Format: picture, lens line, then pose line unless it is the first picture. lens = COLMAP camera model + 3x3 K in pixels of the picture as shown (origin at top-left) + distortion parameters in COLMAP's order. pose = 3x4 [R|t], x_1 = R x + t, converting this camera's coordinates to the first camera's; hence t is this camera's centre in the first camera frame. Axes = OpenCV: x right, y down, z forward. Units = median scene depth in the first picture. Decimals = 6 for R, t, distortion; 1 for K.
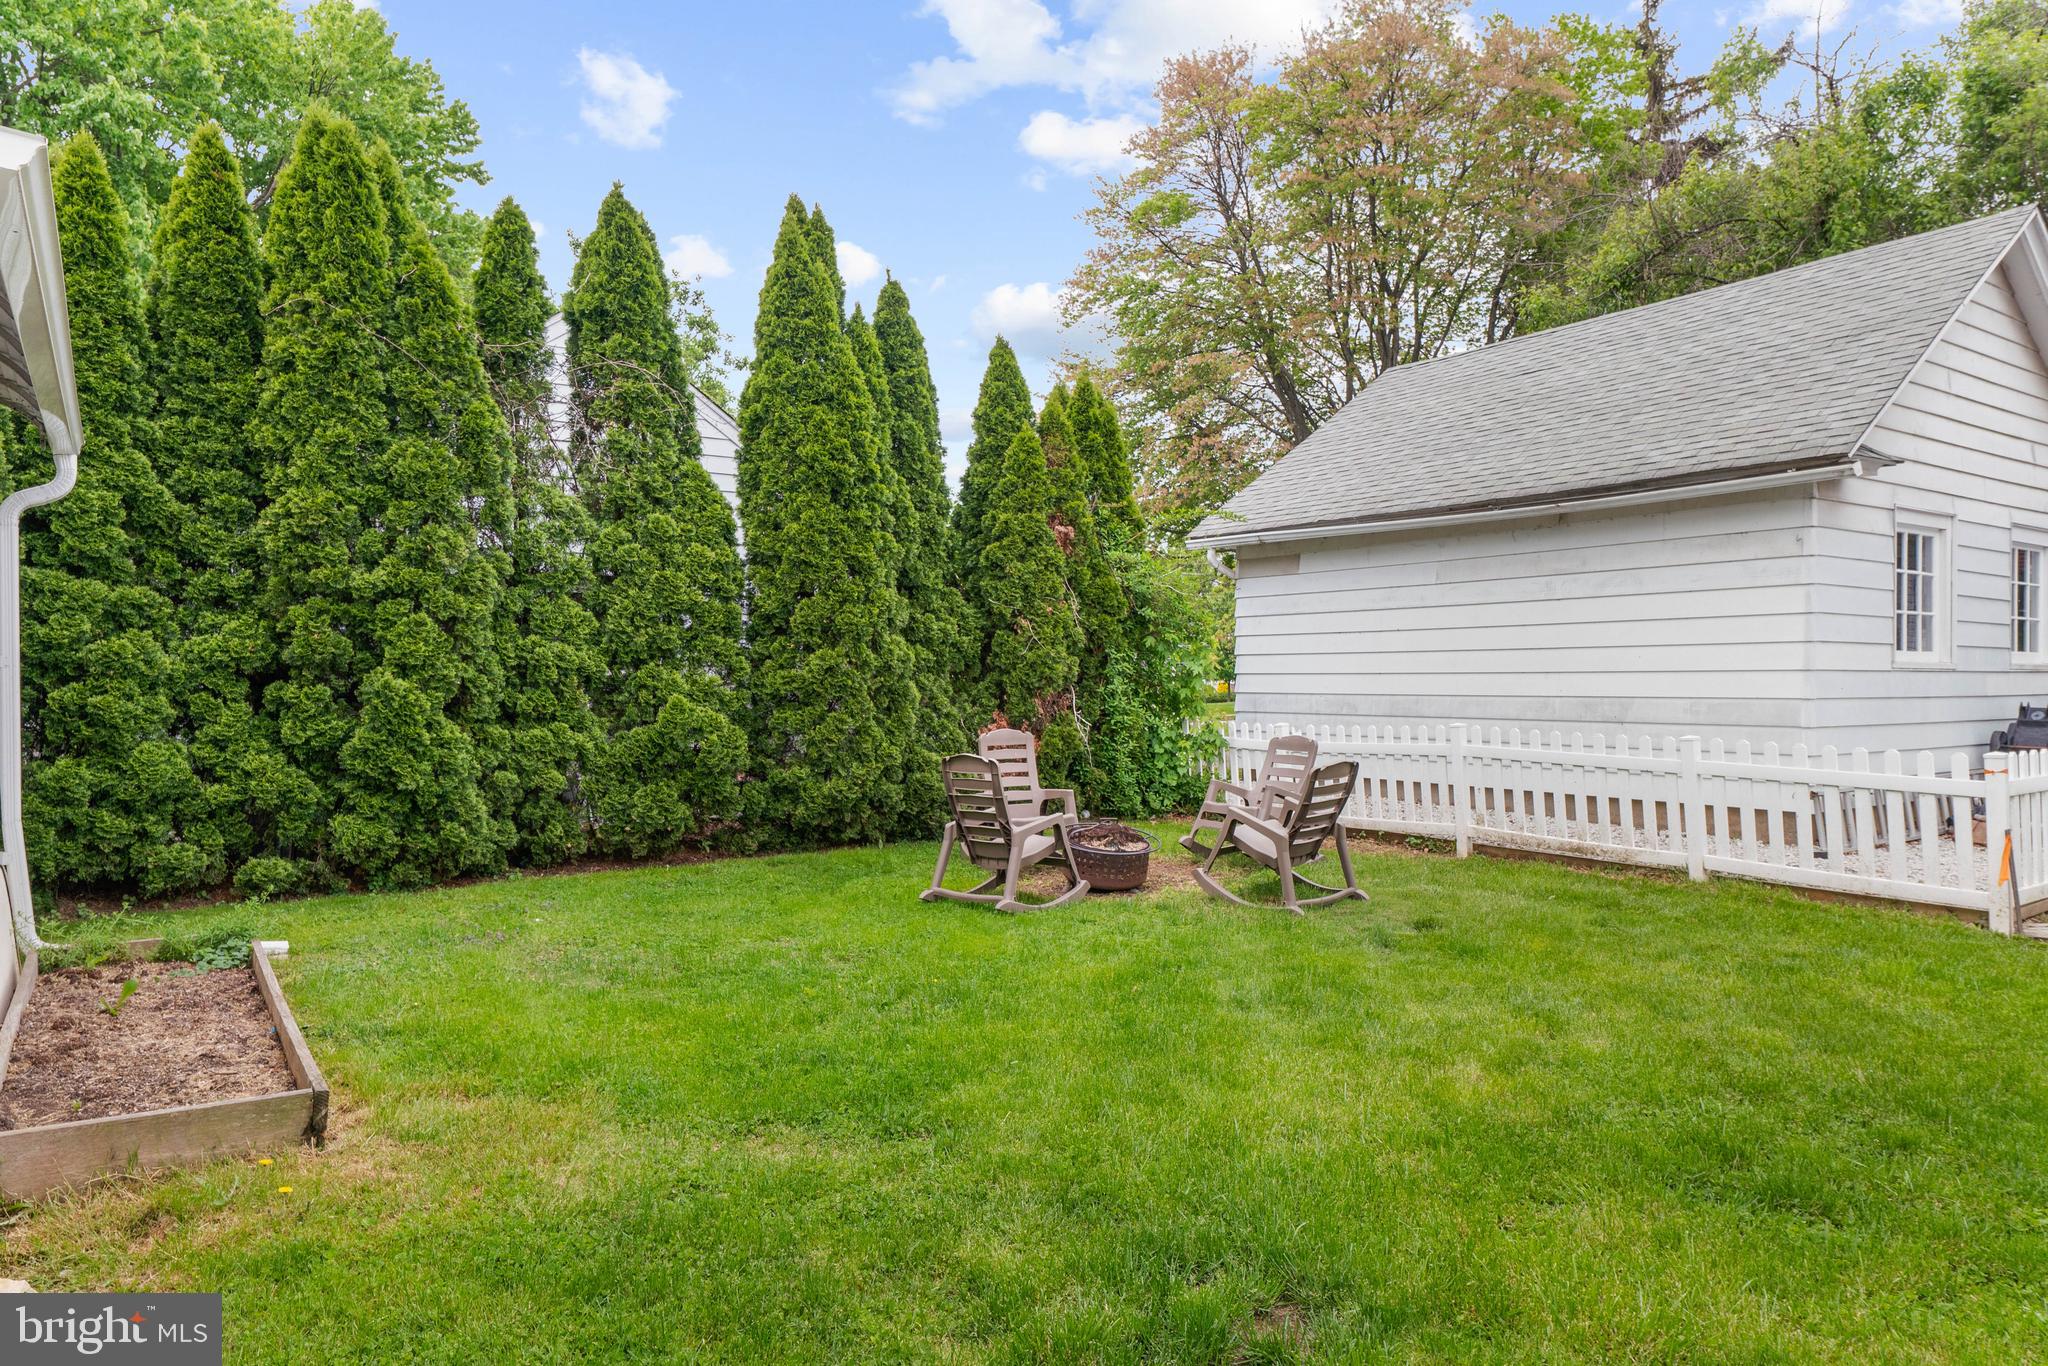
lens RADIAL K [[1287.1, 0, 1003.3], [0, 1287.1, 697.3], [0, 0, 1]] dist [0.006644, 0.003227]
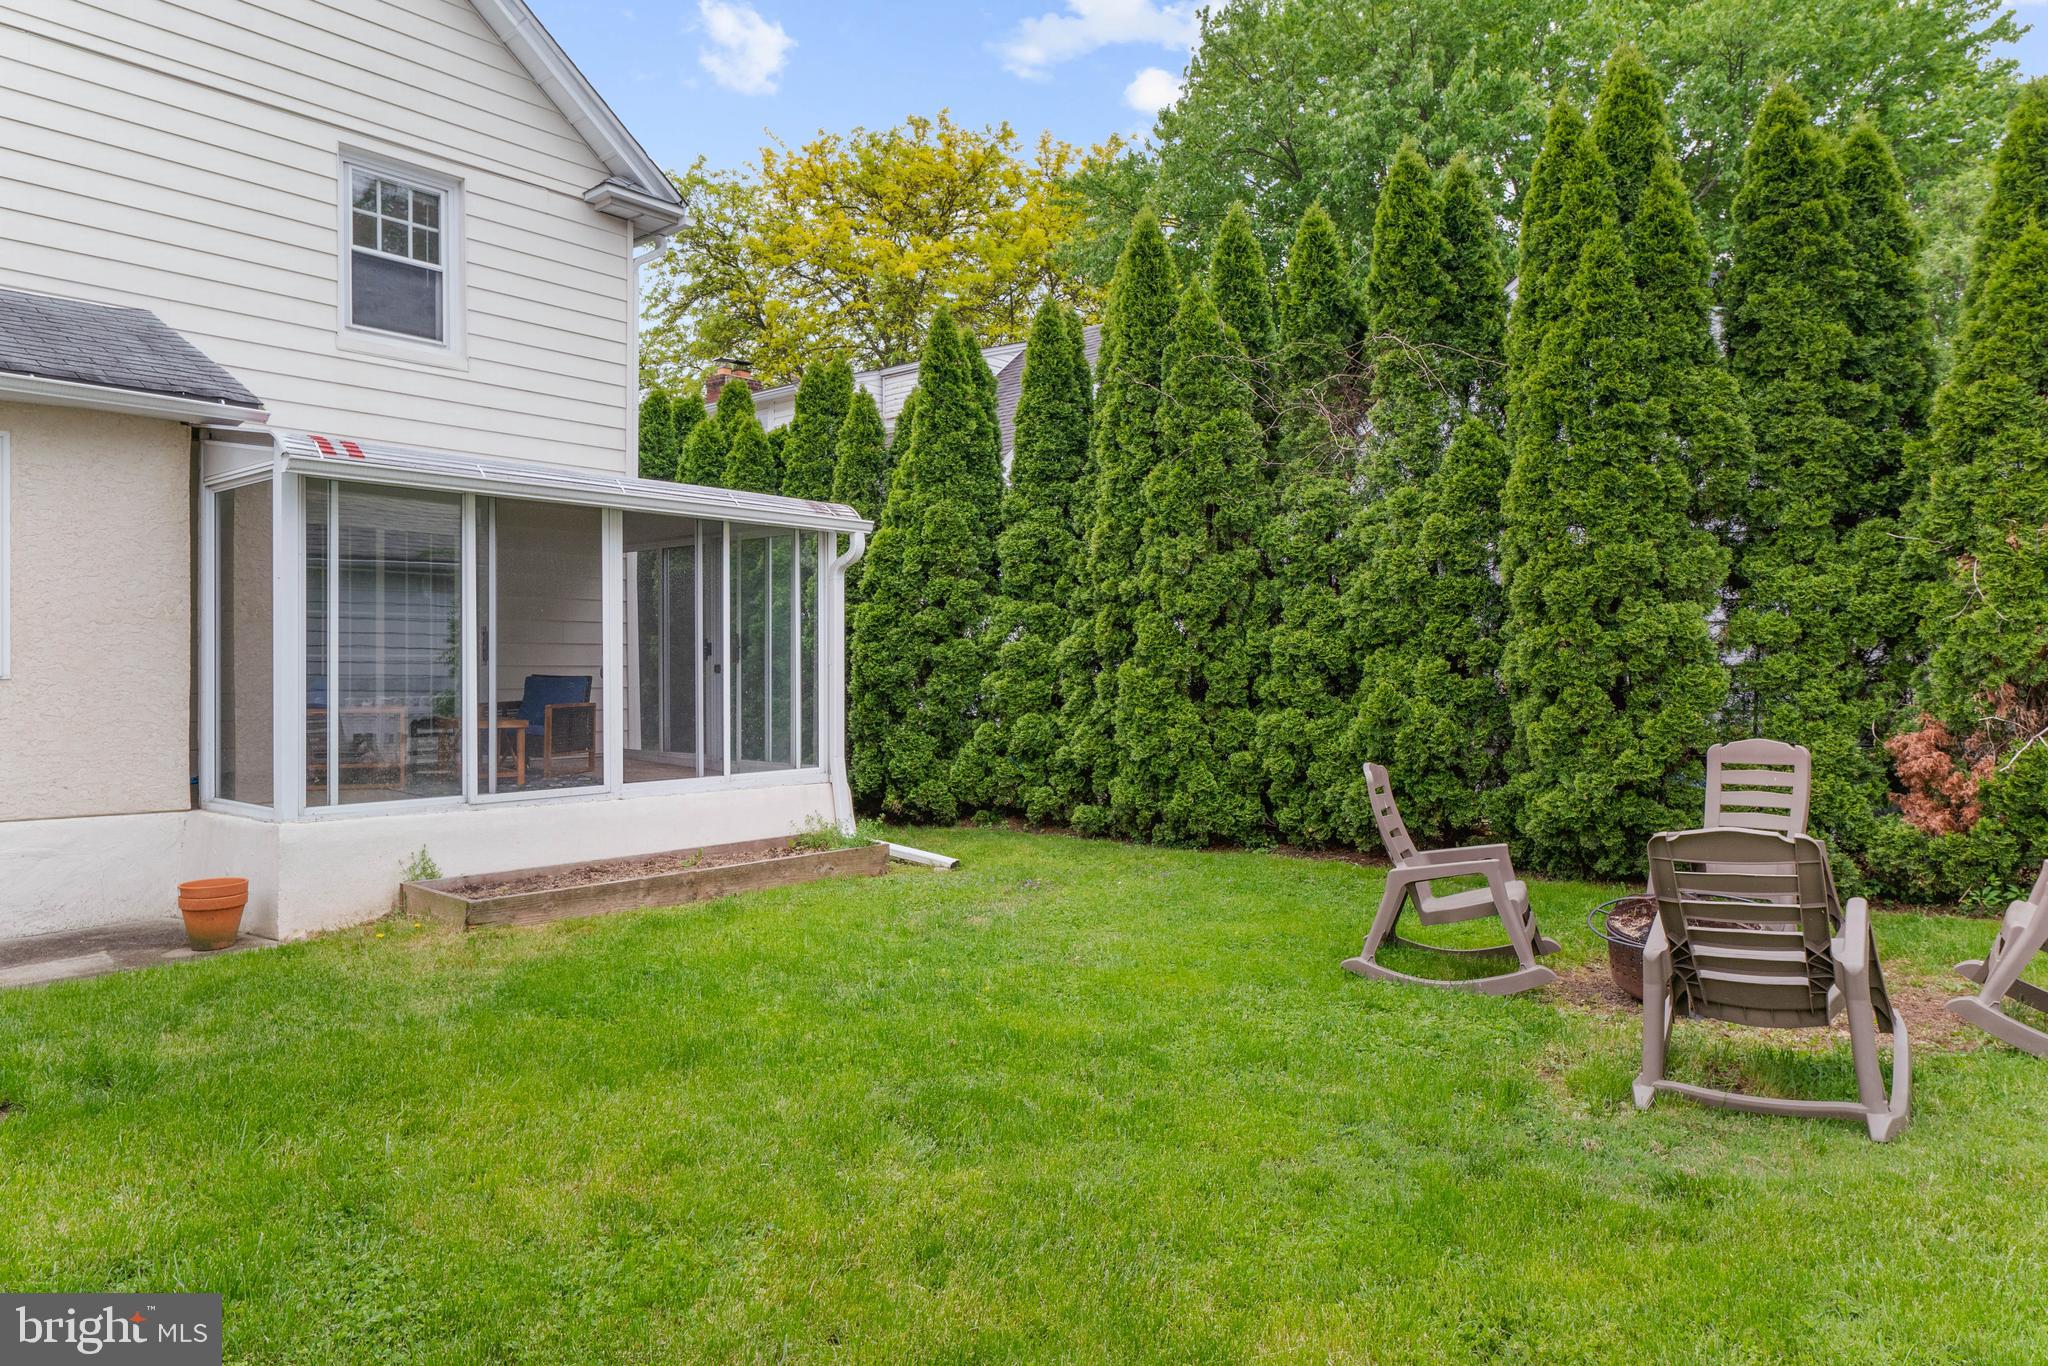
lens RADIAL K [[1287.1, 0, 1014.7], [0, 1287.1, 667.3], [0, 0, 1]] dist [0.006644, 0.003227]
pose [[0.263655, -0.000329, -0.964617, 0.648831], [-0.000217, 1.000000, -0.000400, -0.014240], [0.964617, 0.000314, 0.263655, 0.565676]]
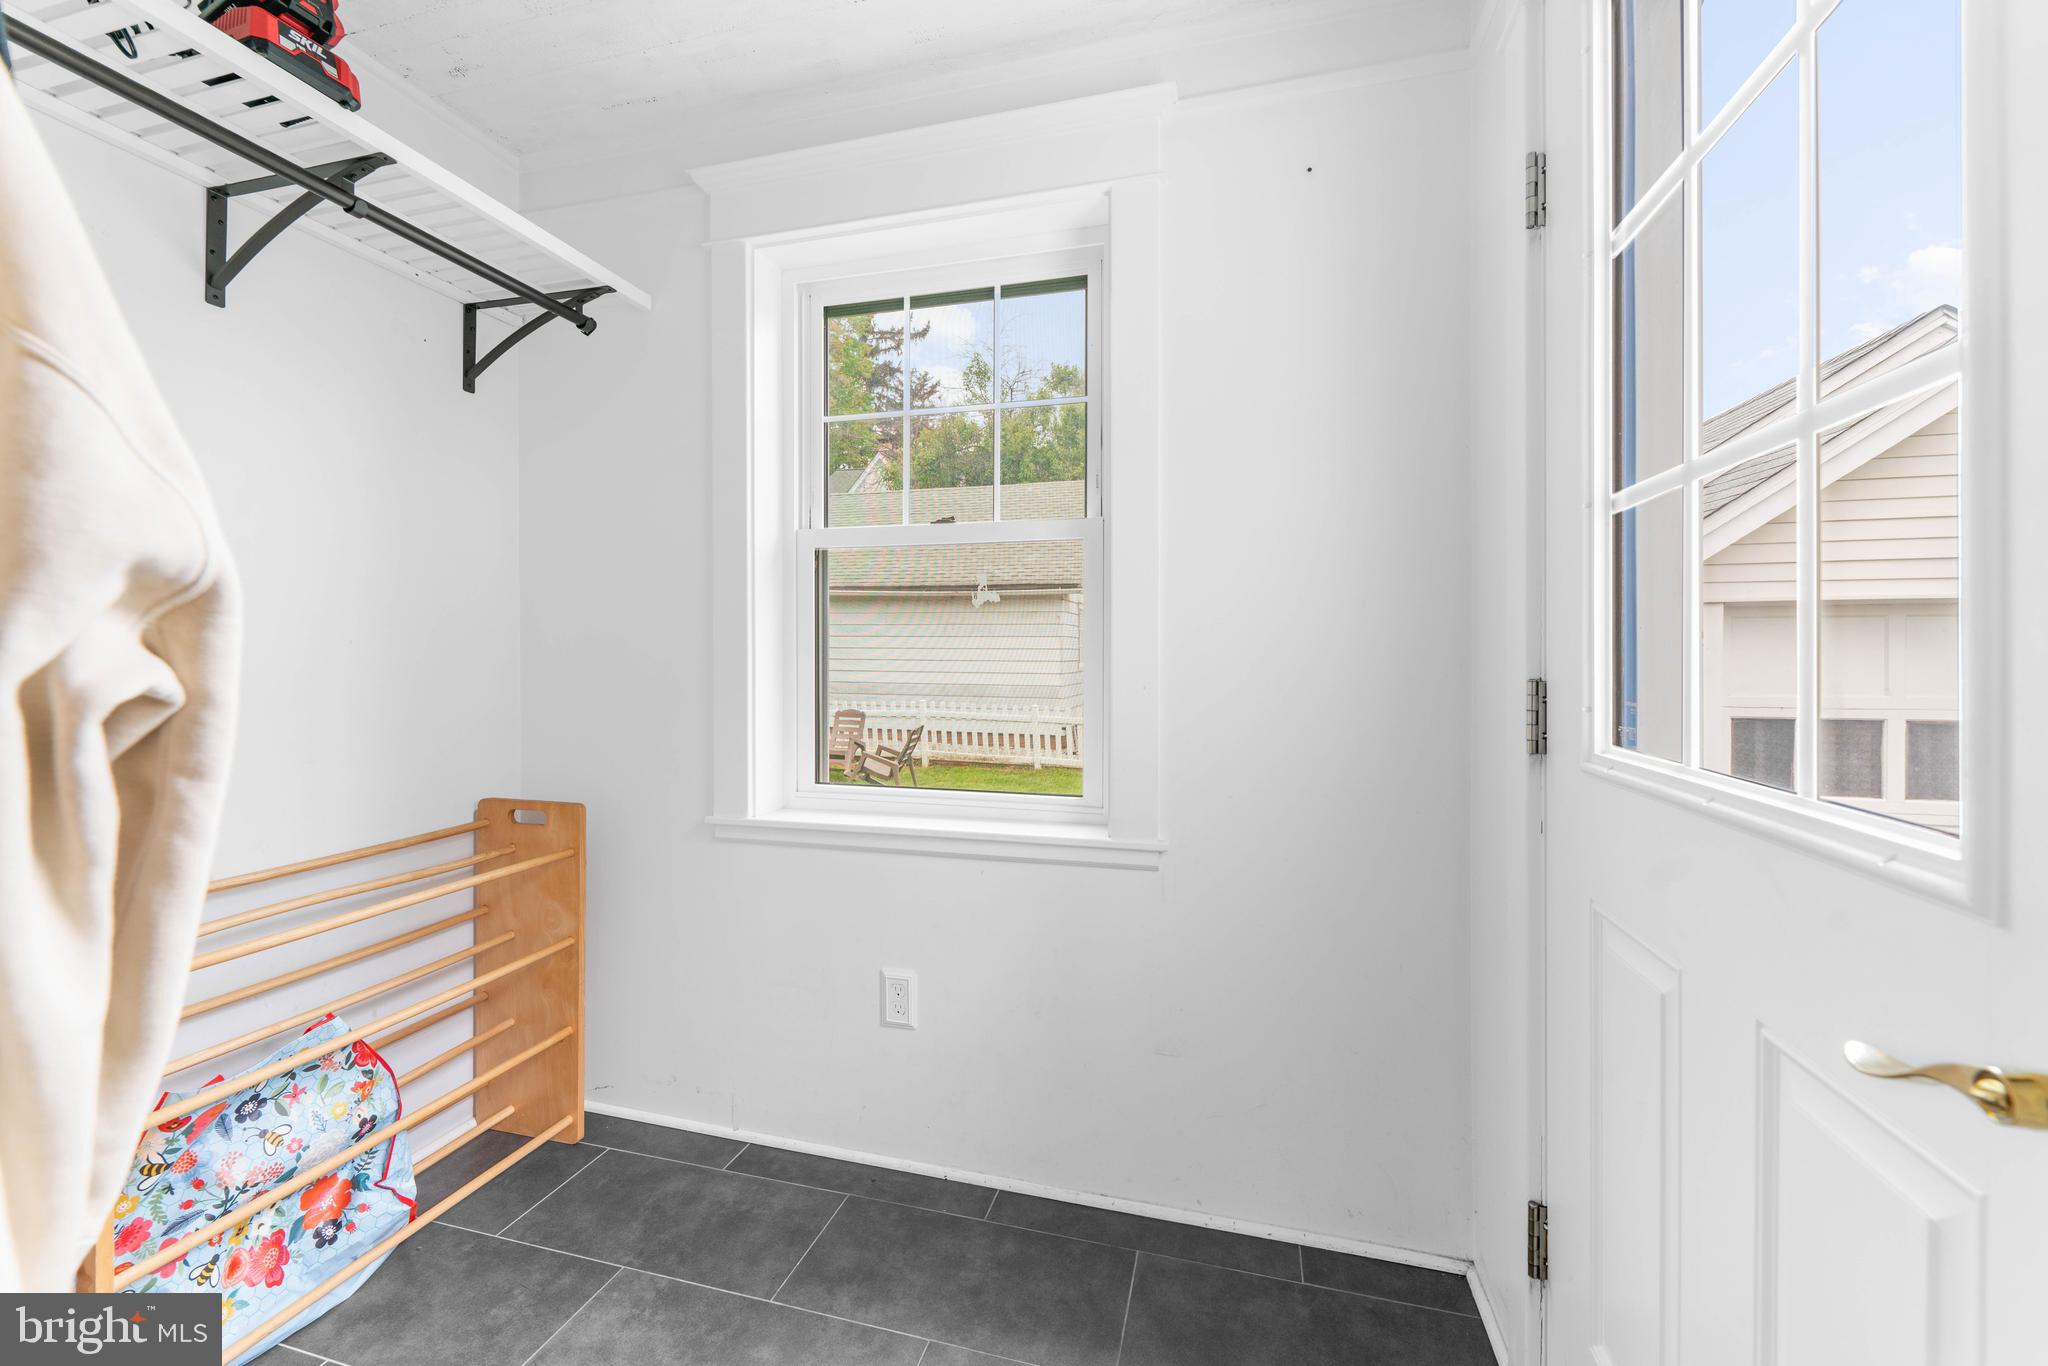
lens RADIAL K [[826.7, 0, 1015.3], [0, 826.7, 644.5], [0, 0, 1]] dist [0.012719, -0.004848]
pose [[0.767336, 0.016175, 0.641041, -0.339988], [-0.001589, 0.999727, -0.023324, -0.033739], [-0.641244, 0.016879, 0.767152, -0.072353]]
